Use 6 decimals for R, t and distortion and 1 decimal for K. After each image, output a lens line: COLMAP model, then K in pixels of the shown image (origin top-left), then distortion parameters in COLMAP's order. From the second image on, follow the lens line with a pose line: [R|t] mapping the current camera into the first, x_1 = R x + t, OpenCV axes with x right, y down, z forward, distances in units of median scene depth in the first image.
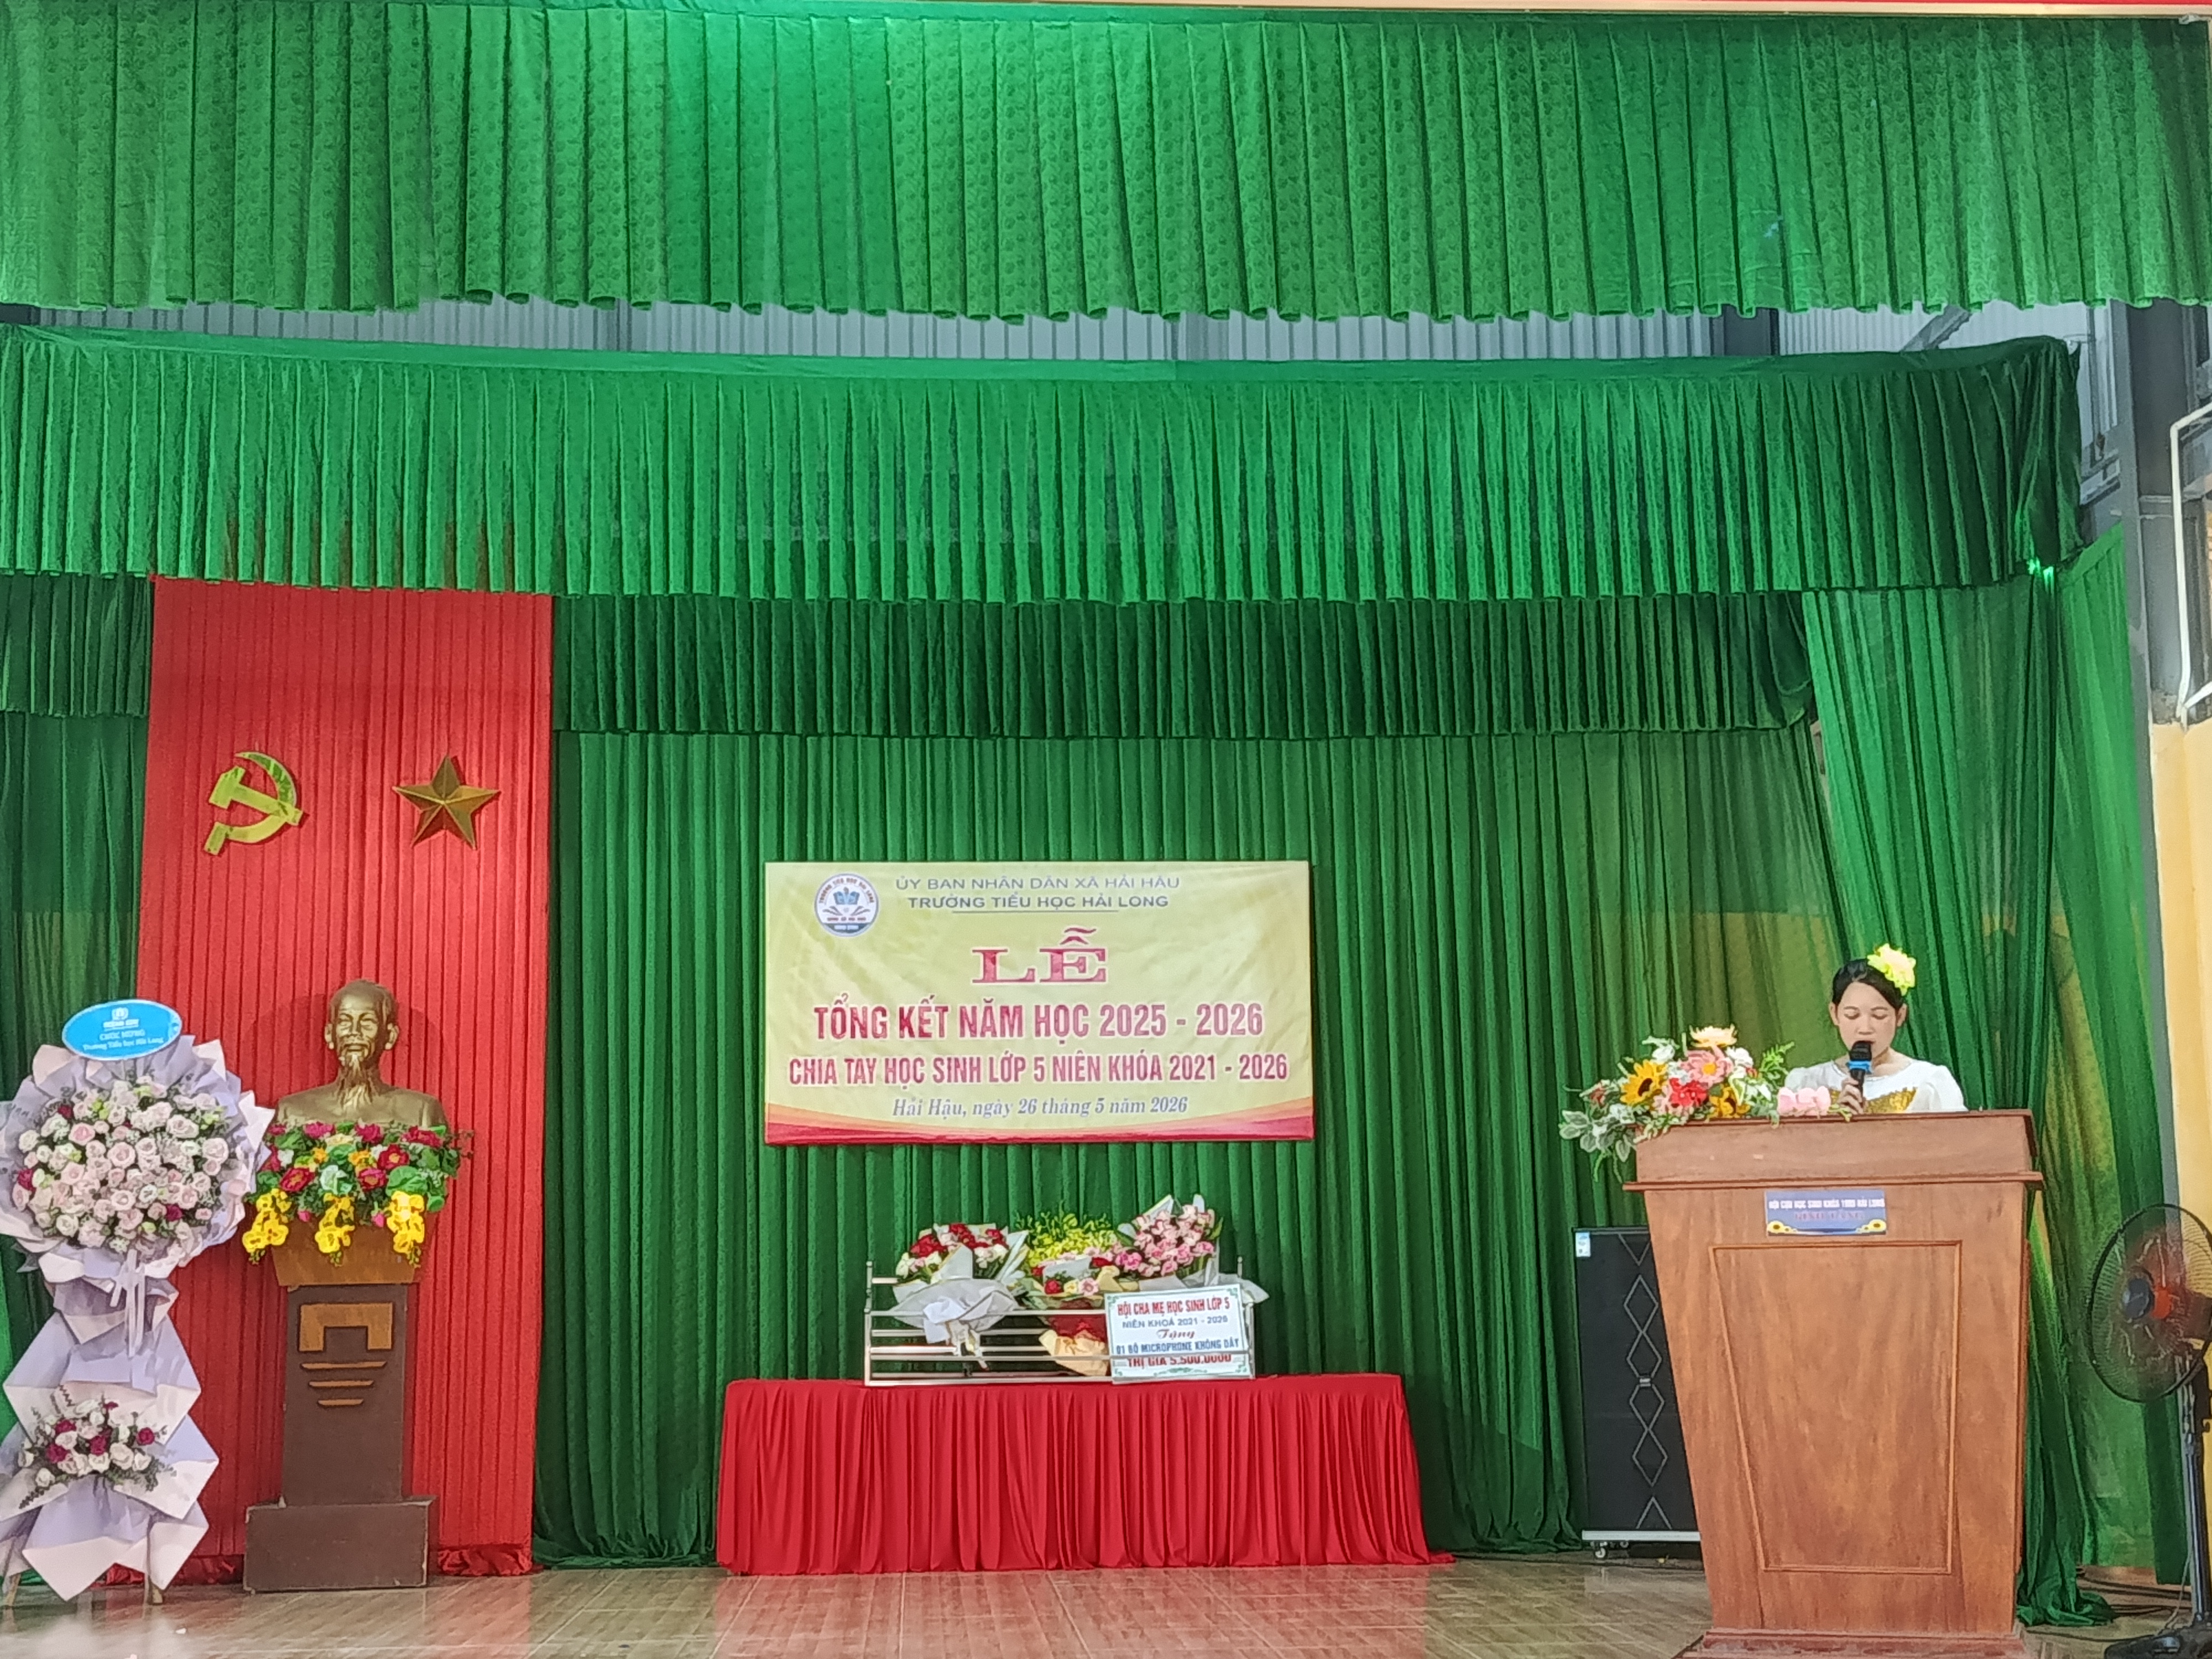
lens RADIAL K [[3058.8, 0, 1106.2], [0, 3058.8, 835.2], [0, 0, 1]] dist [0.172629, -0.428387]
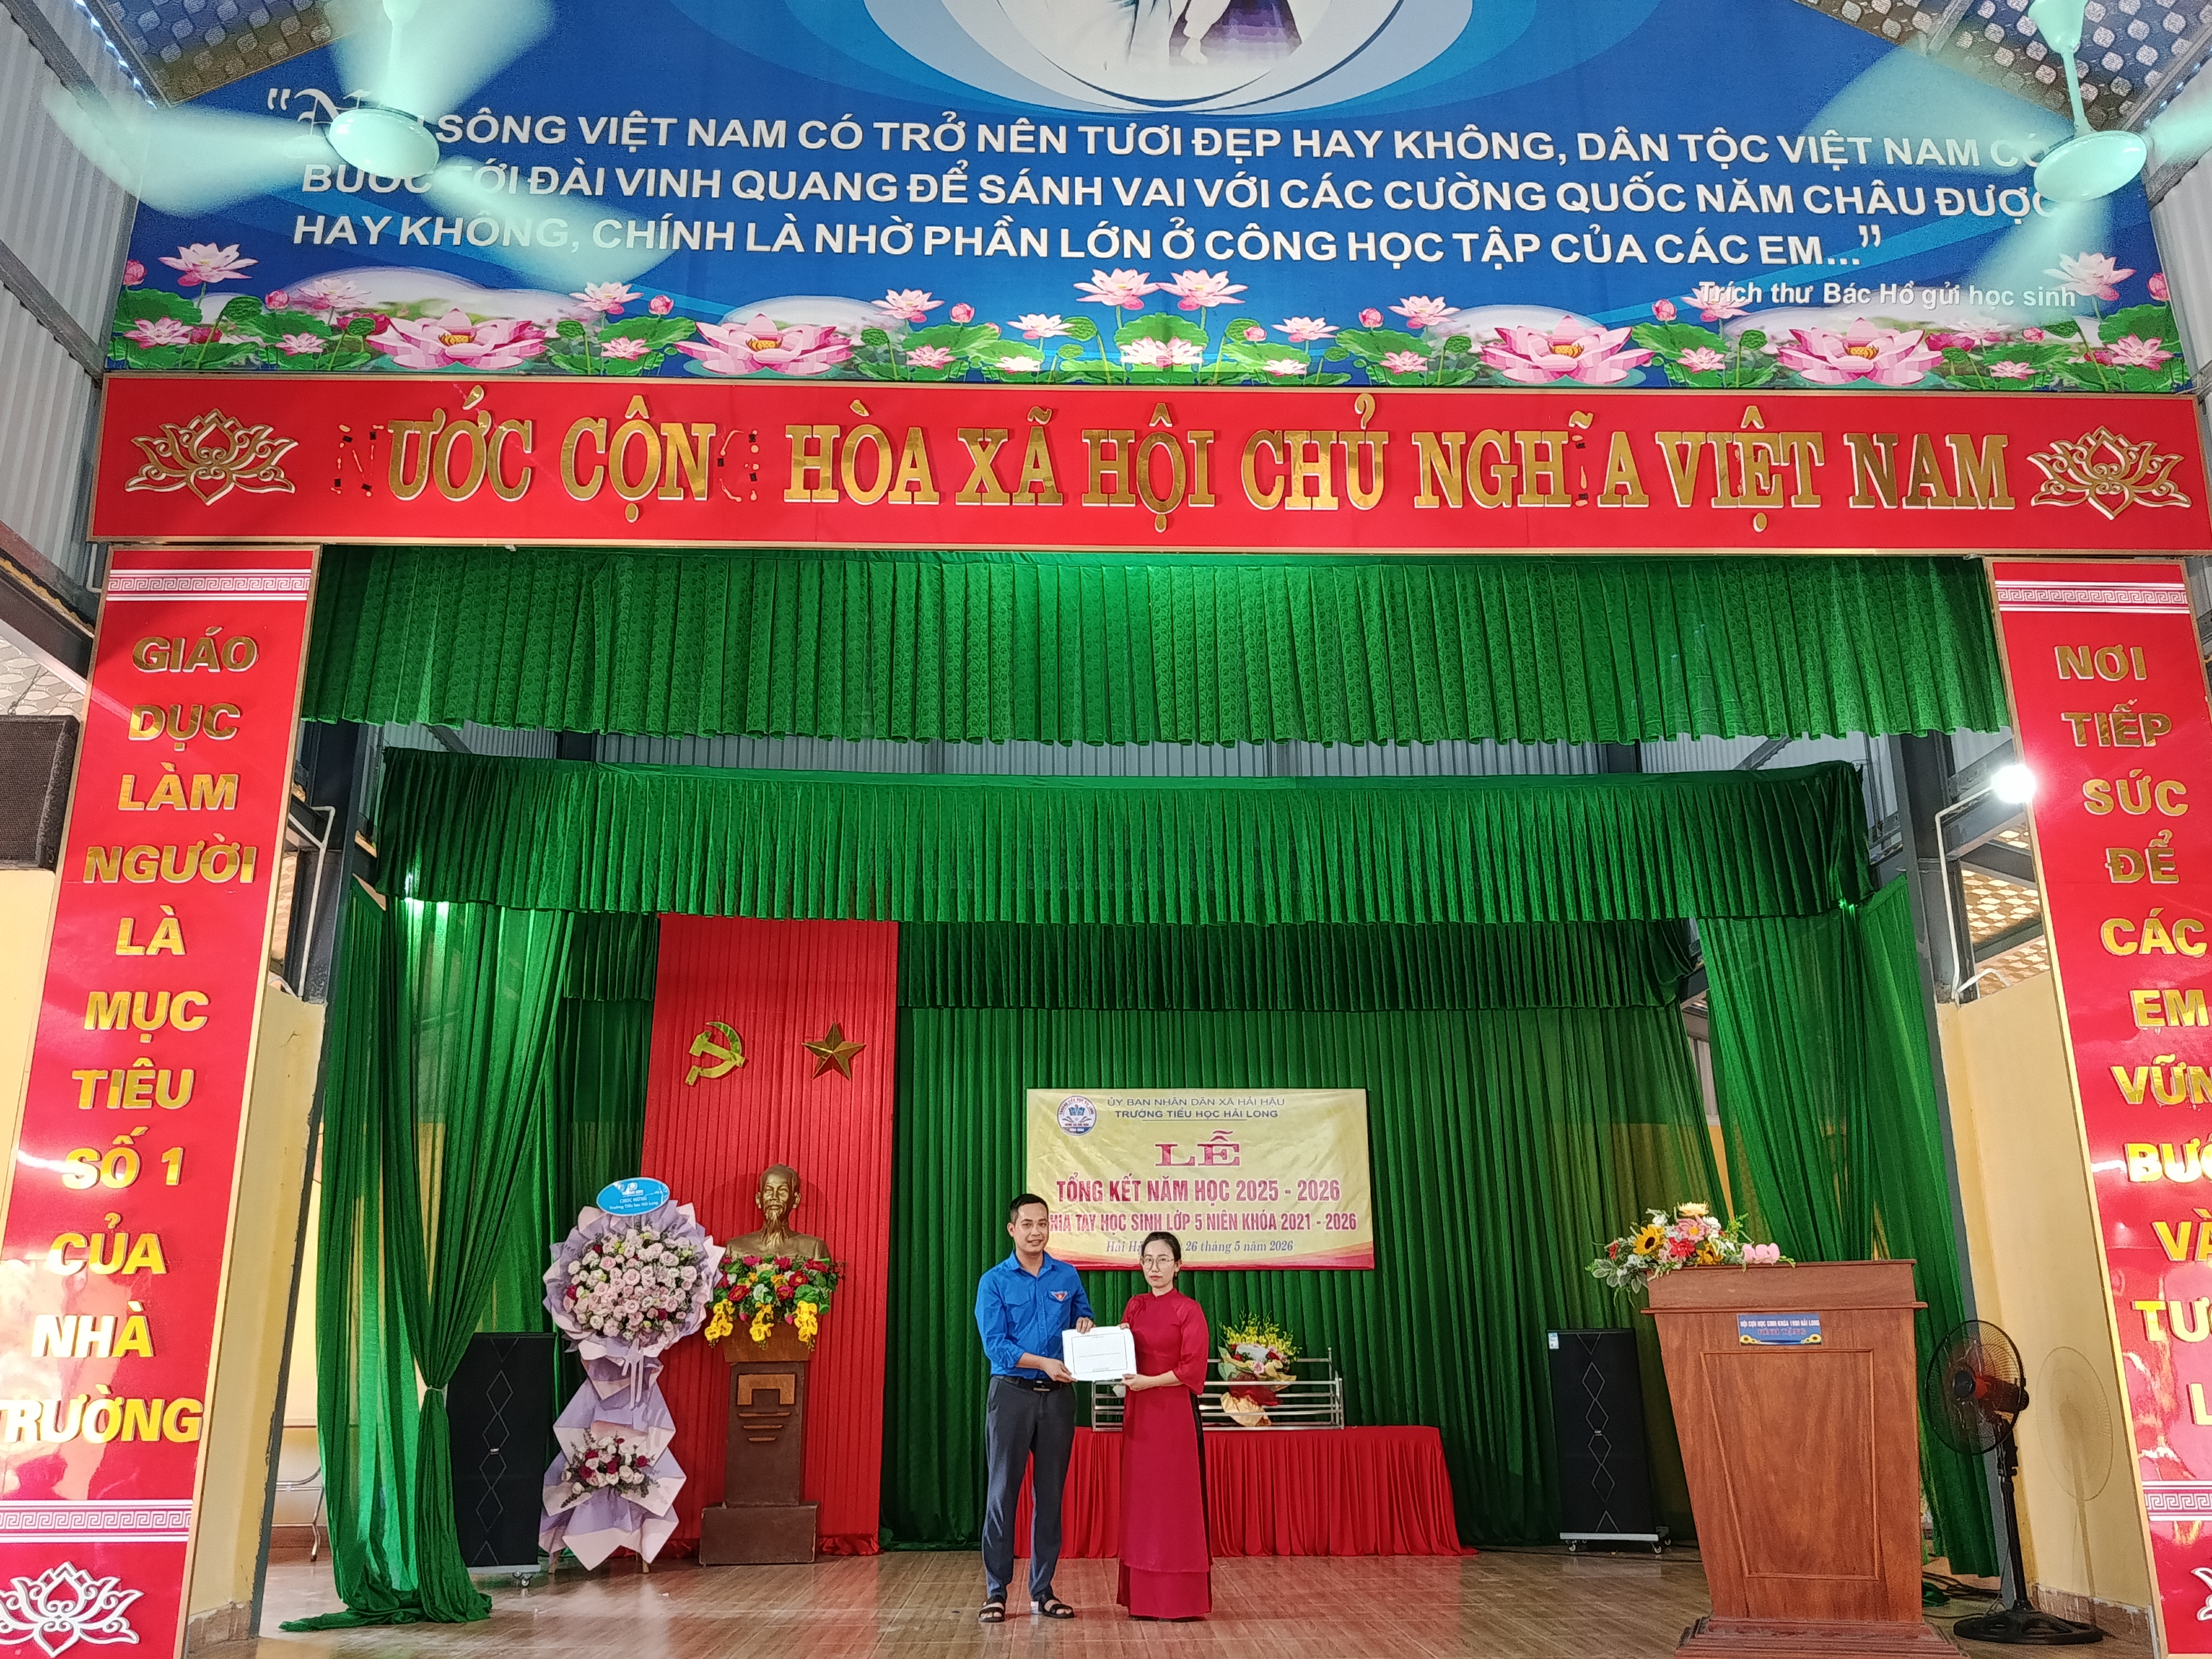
lens RADIAL K [[1803.0, 0, 1106.0], [0, 1803.0, 829.5], [0, 0, 1]] dist [0.132314, -0.272633]
pose [[0.999371, -0.005133, -0.035100, -0.040268], [0.000441, 0.991196, -0.132402, -0.000546], [0.035470, 0.132303, 0.990575, 0.049989]]
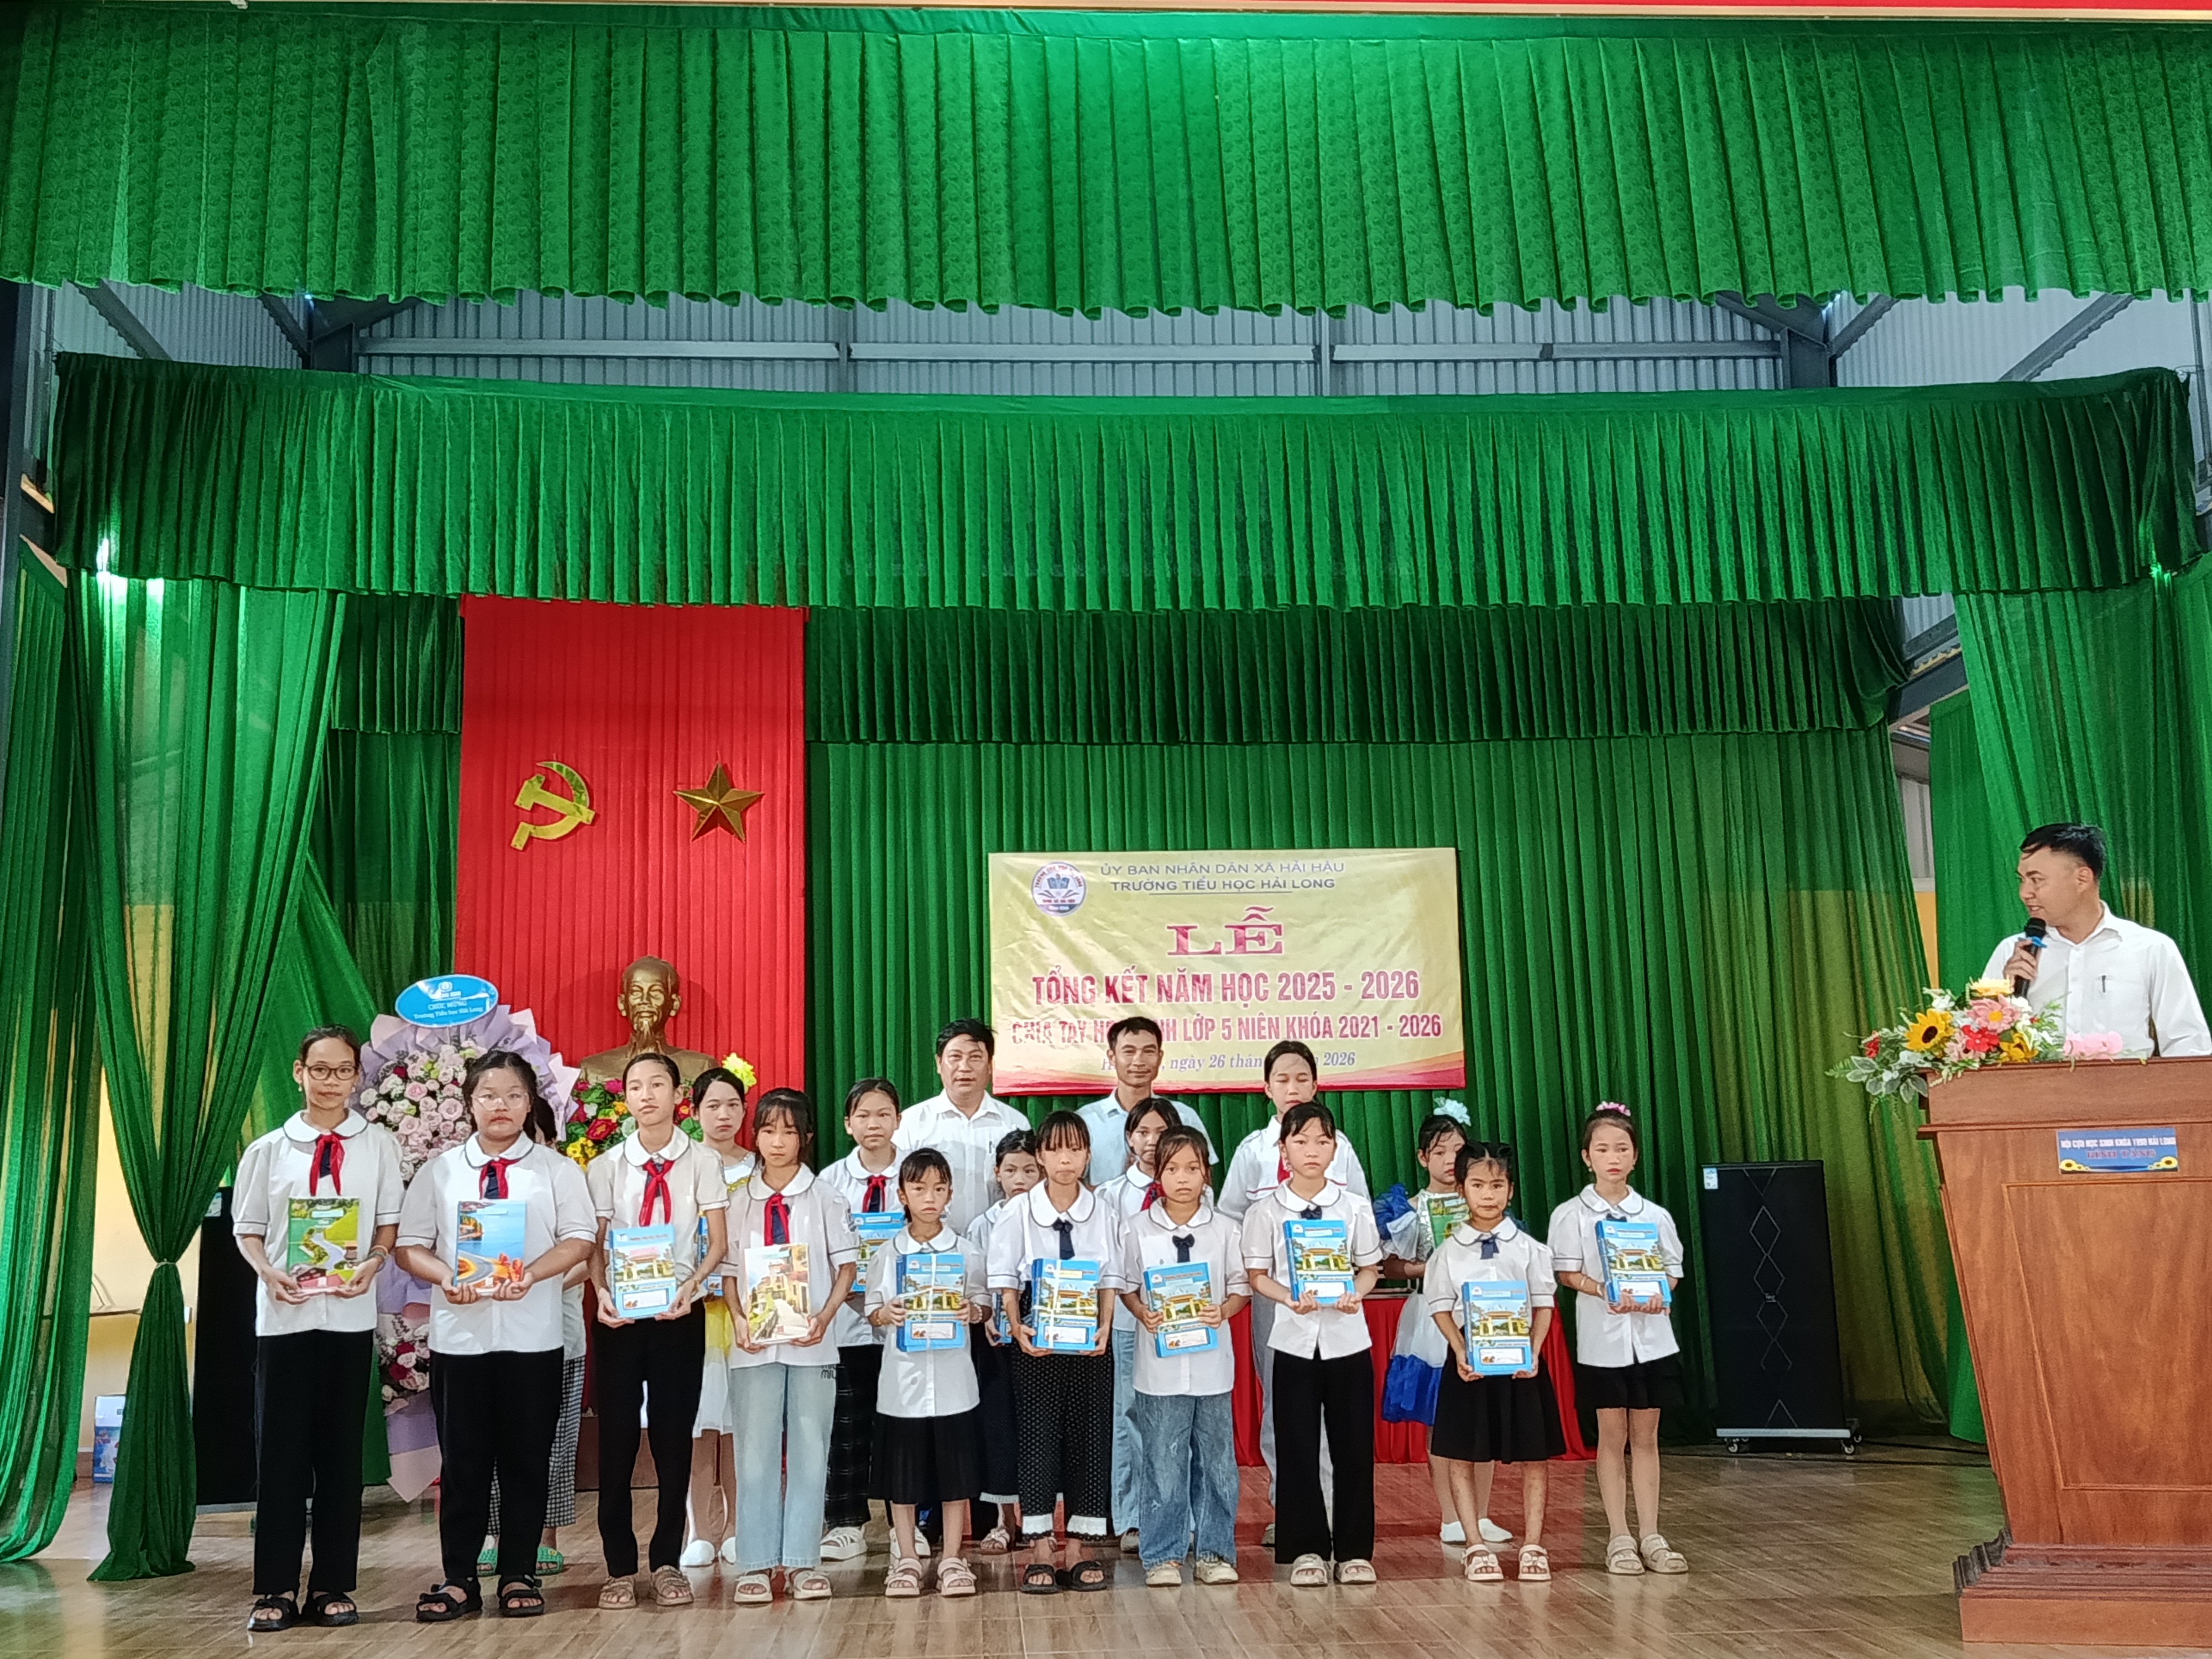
lens RADIAL K [[2380.2, 0, 1103.8], [0, 2380.2, 833.5], [0, 0, 1]] dist [0.141962, -0.302747]
pose [[0.999938, -0.009686, -0.005414, -0.070872], [0.009634, 0.999908, -0.009584, 0.012027], [0.005506, 0.009531, 0.999939, 0.112306]]
